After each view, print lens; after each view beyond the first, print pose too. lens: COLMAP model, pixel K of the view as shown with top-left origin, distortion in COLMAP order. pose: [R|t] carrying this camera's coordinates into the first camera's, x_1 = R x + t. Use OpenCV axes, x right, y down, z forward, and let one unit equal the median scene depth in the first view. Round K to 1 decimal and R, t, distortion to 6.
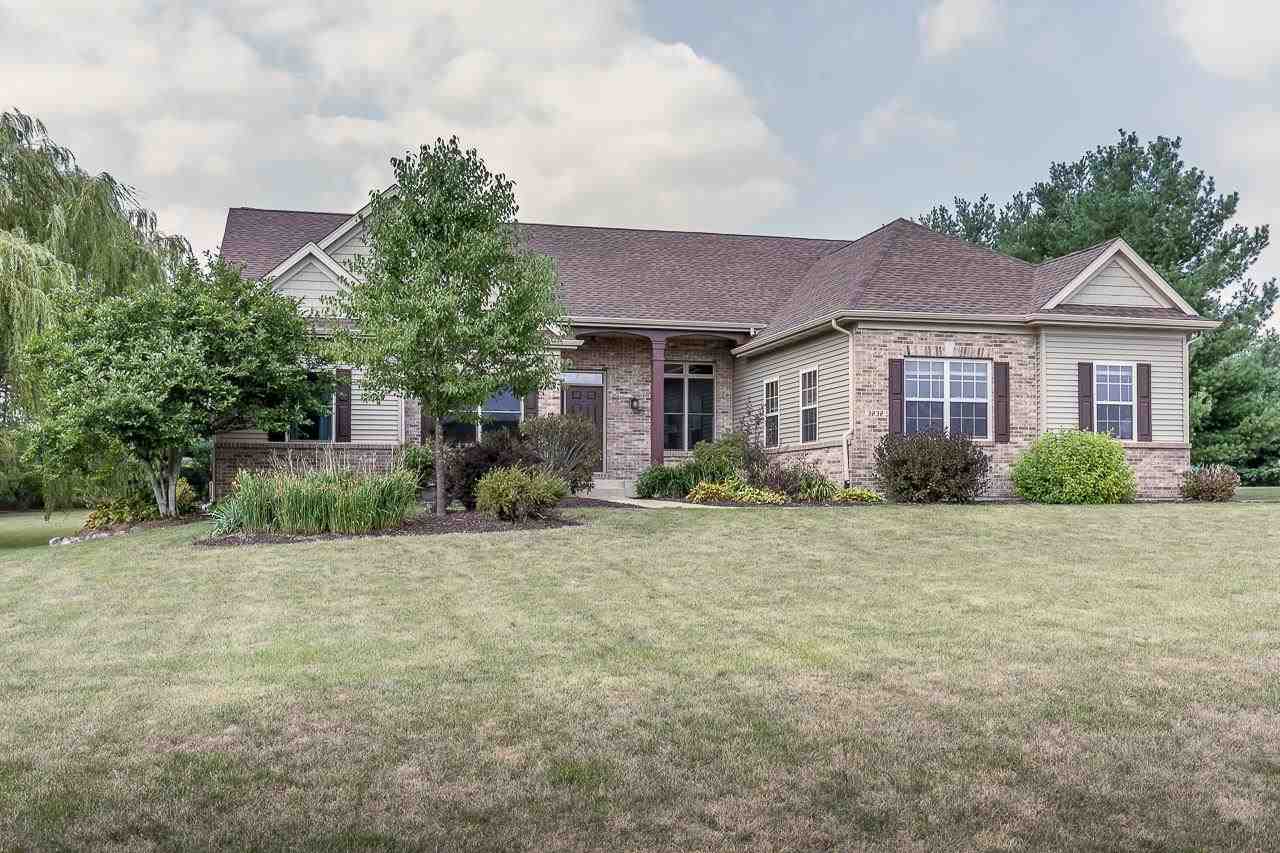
lens RADIAL K [[1311.2, 0, 640.0], [0, 1311.2, 426.5], [0, 0, 1]] dist [0.004340, -0.016708]
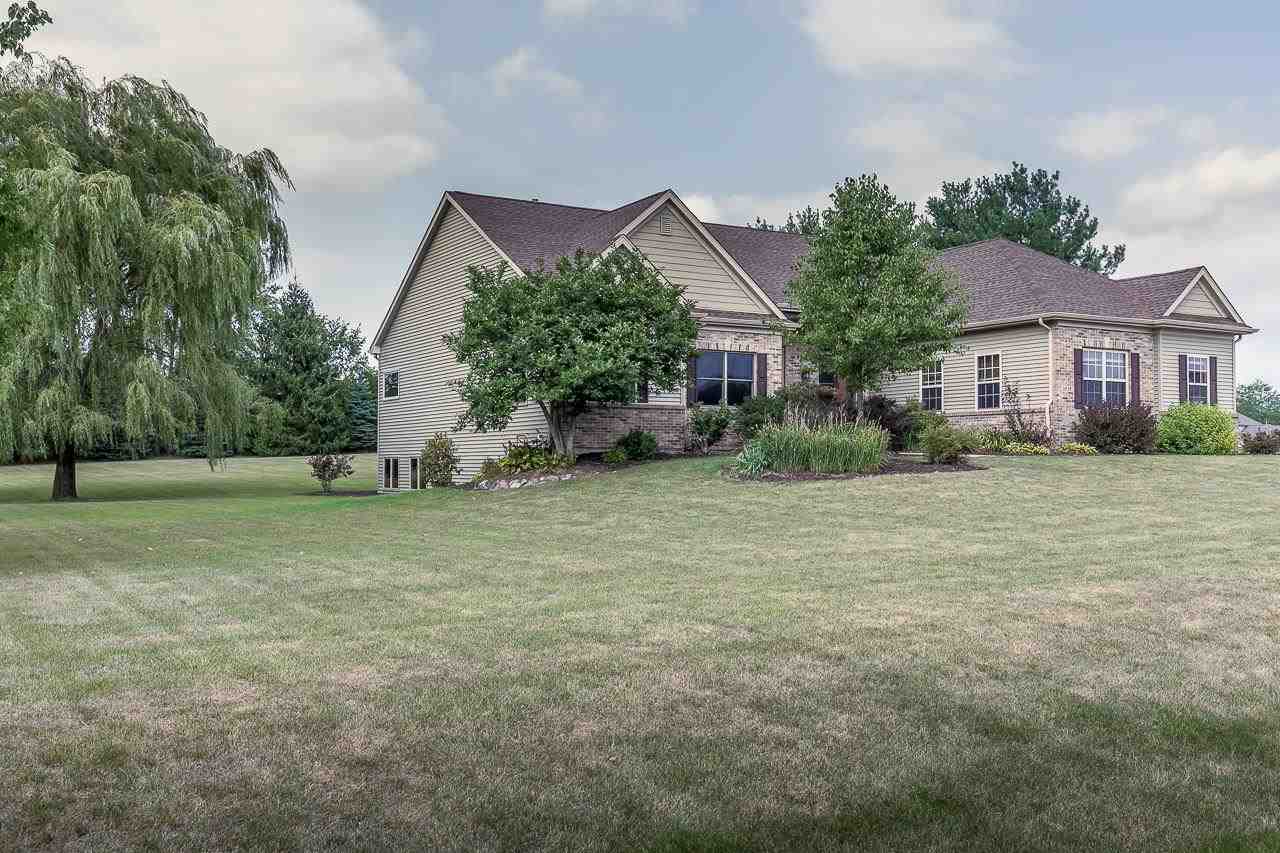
lens RADIAL K [[1275.1, 0, 641.5], [0, 1275.1, 394.5], [0, 0, 1]] dist [-0.055968, -0.008306]
pose [[0.964769, 0.017961, 0.262484, -0.570915], [-0.018825, 0.999822, 0.000775, 0.003372], [-0.262423, -0.005689, 0.964936, -0.148121]]
